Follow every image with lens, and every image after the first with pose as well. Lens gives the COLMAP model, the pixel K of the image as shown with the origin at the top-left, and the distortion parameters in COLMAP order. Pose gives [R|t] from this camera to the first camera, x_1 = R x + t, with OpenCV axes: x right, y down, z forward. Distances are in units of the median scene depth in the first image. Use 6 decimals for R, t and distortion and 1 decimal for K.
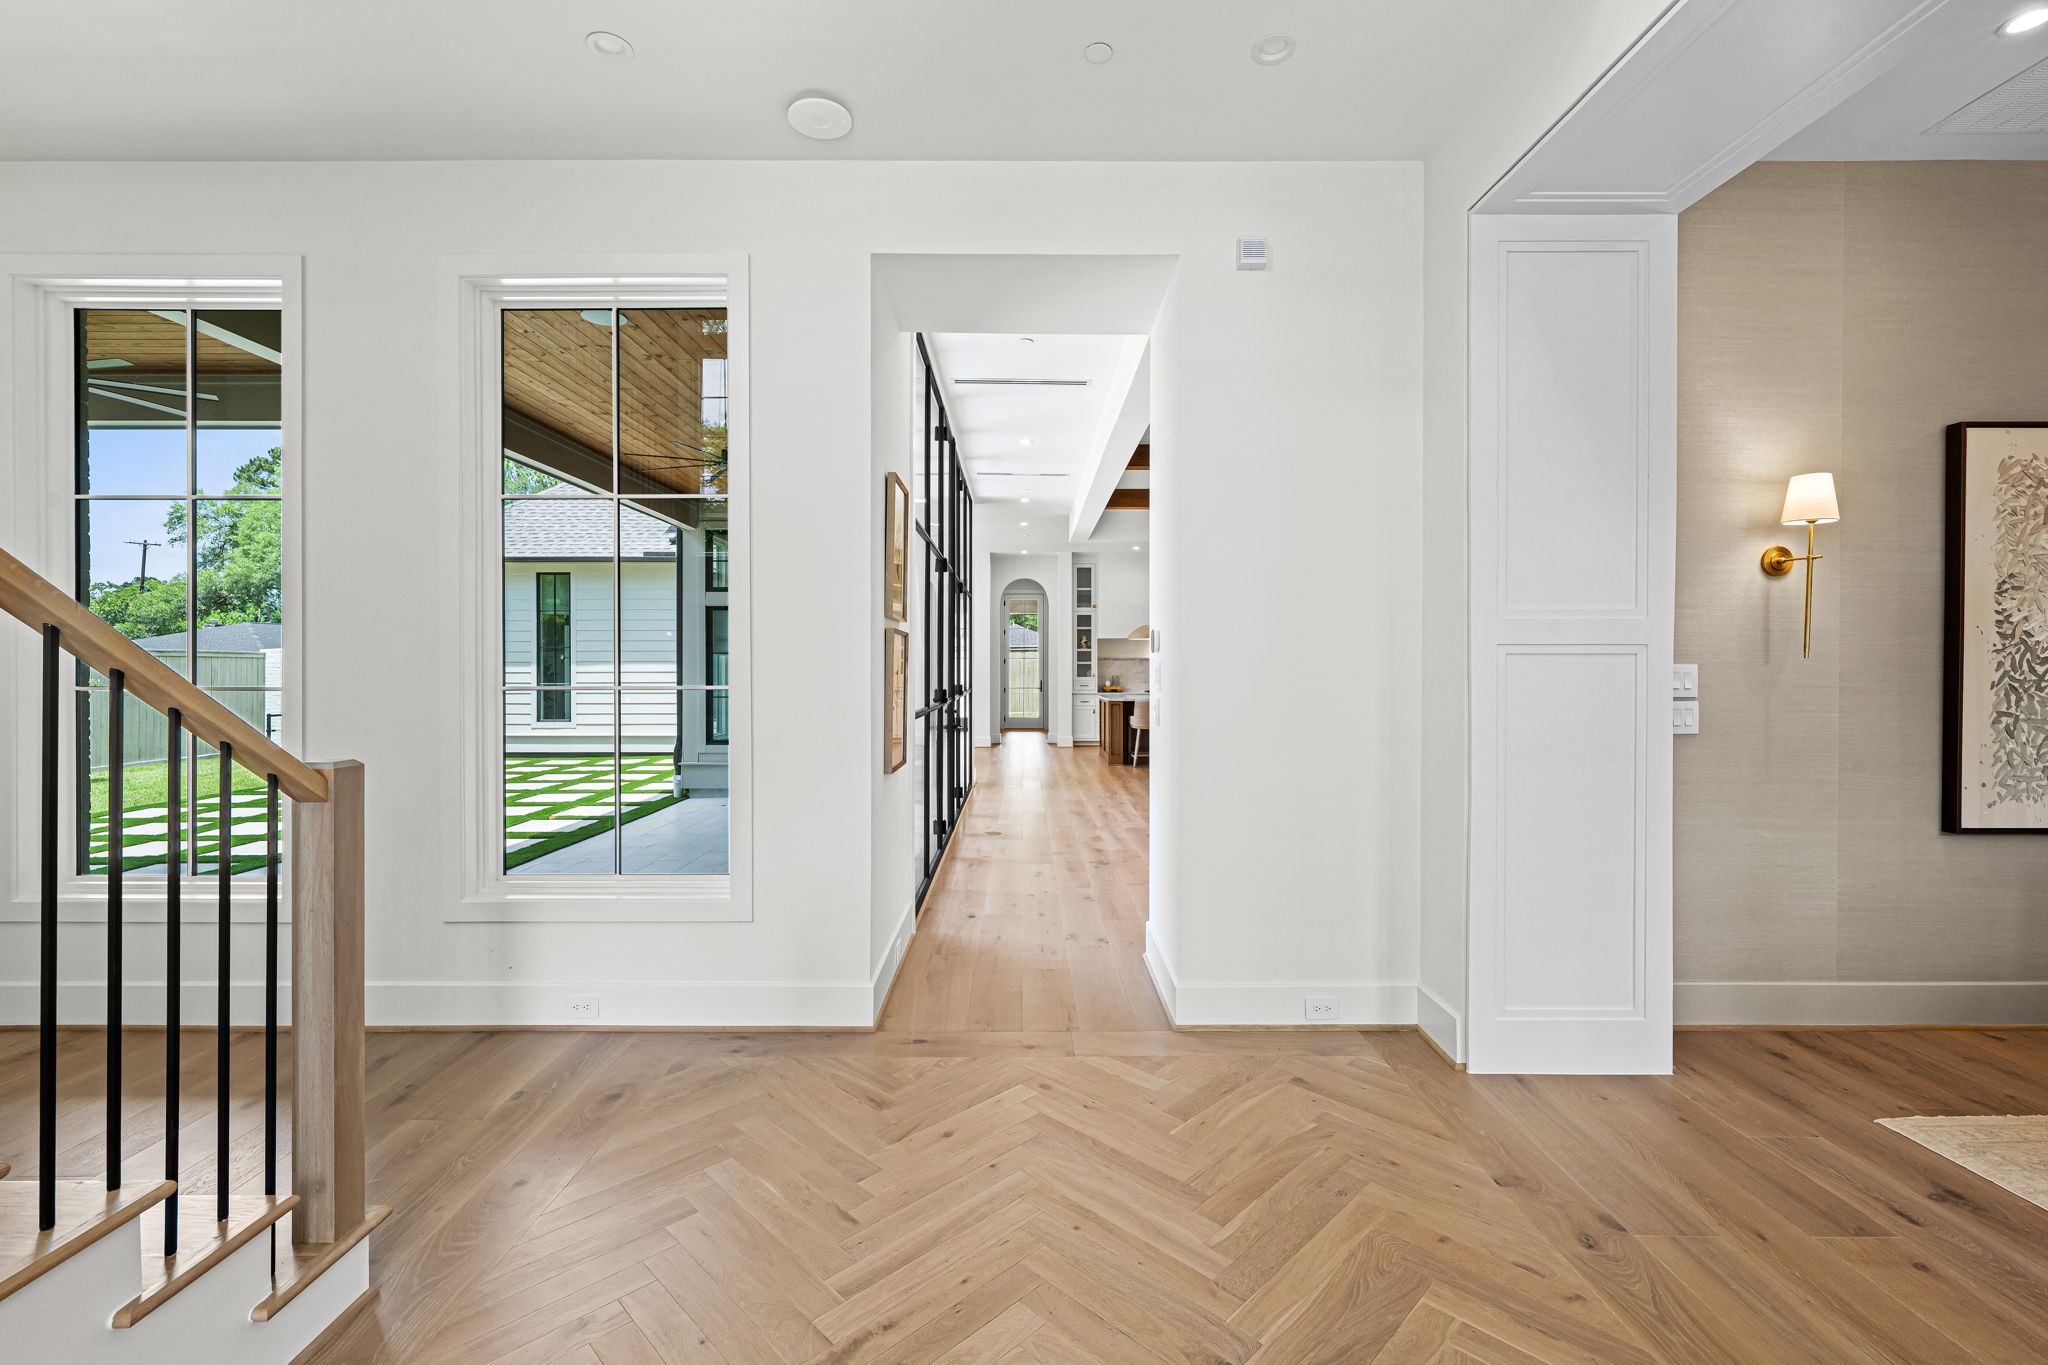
lens RADIAL K [[919.6, 0, 1017.2], [0, 919.6, 661.6], [0, 0, 1]] dist [-0.000496, 0.000016]
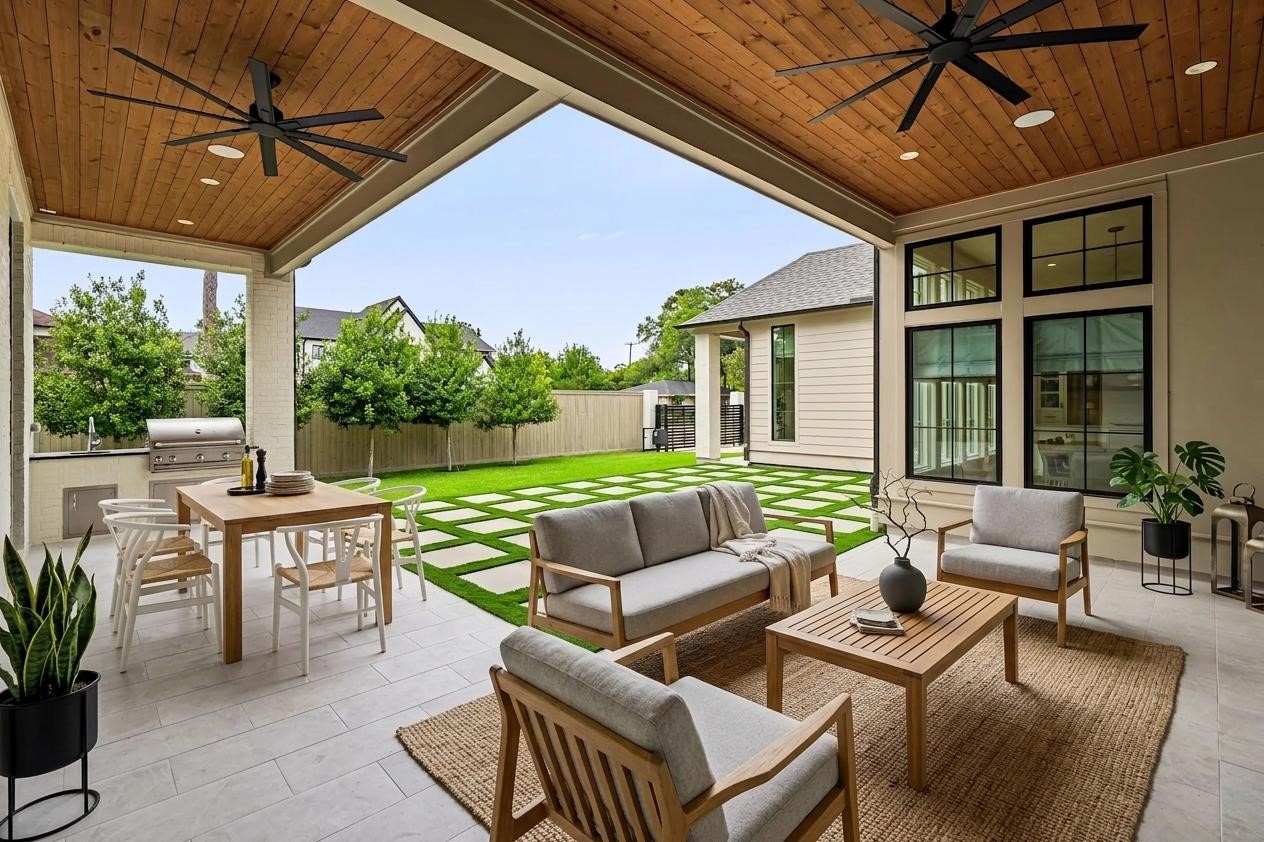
lens RADIAL K [[567.6, 0, 627.8], [0, 567.6, 408.1], [0, 0, 1]] dist [-0.000496, 0.000016]
pose [[0.705160, 0.003794, -0.709038, -0.049843], [0.008898, 0.999860, 0.014199, 0.003373], [0.708993, -0.016322, 0.705027, 0.152386]]
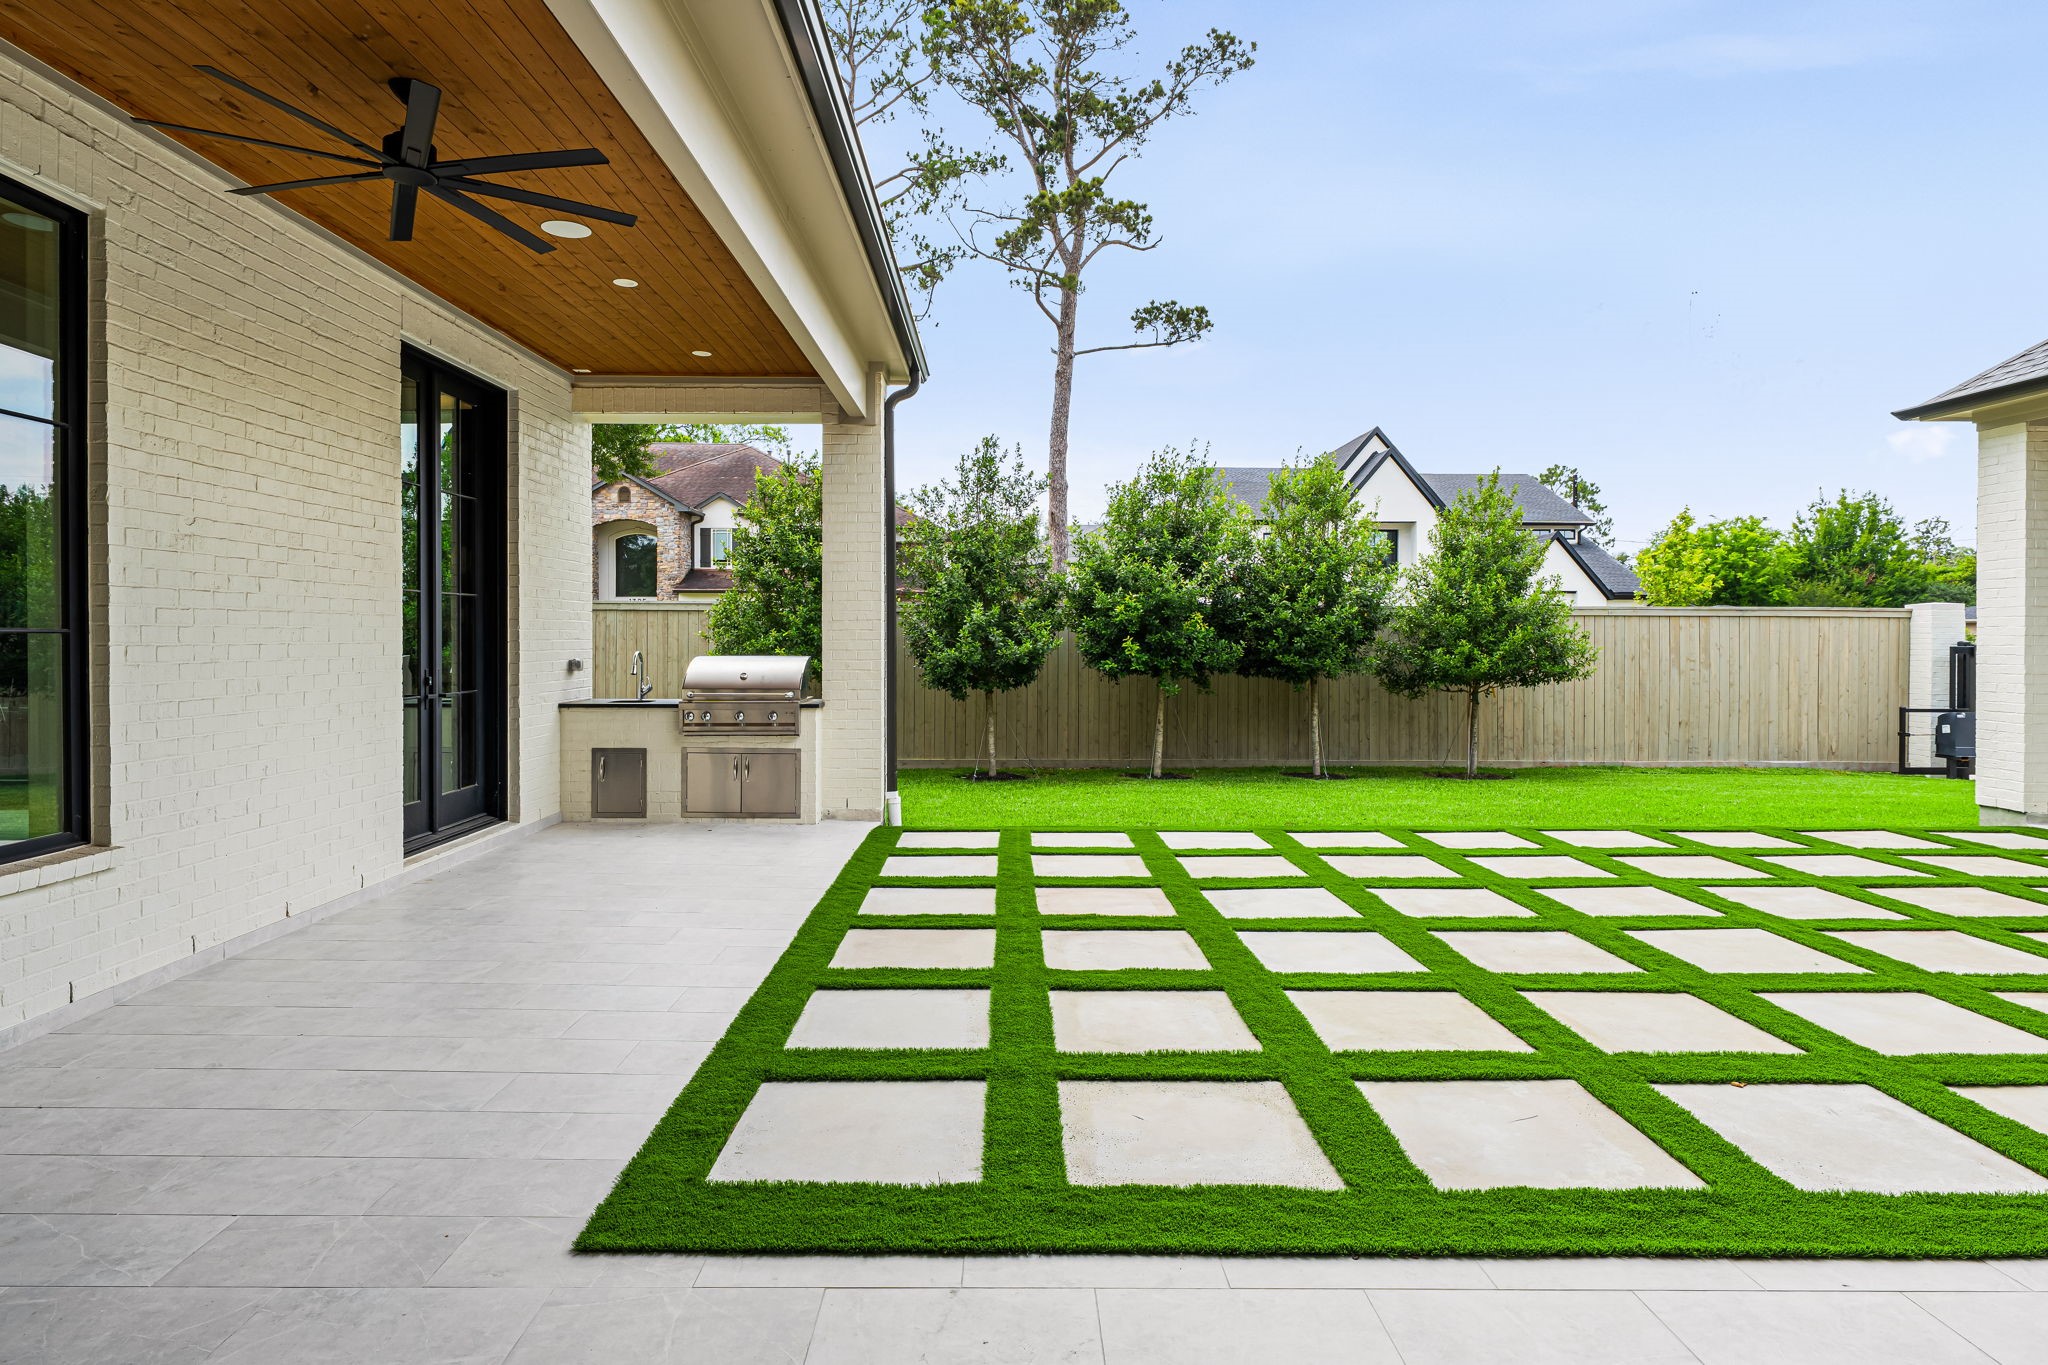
lens RADIAL K [[1094.7, 0, 1013.9], [0, 1094.7, 668.8], [0, 0, 1]] dist [-0.003713, -0.000367]
pose [[0.013949, 0.031377, -0.999410, -0.048460], [0.002700, 0.999503, 0.031418, 0.003567], [0.999899, -0.003137, 0.013858, 0.256983]]
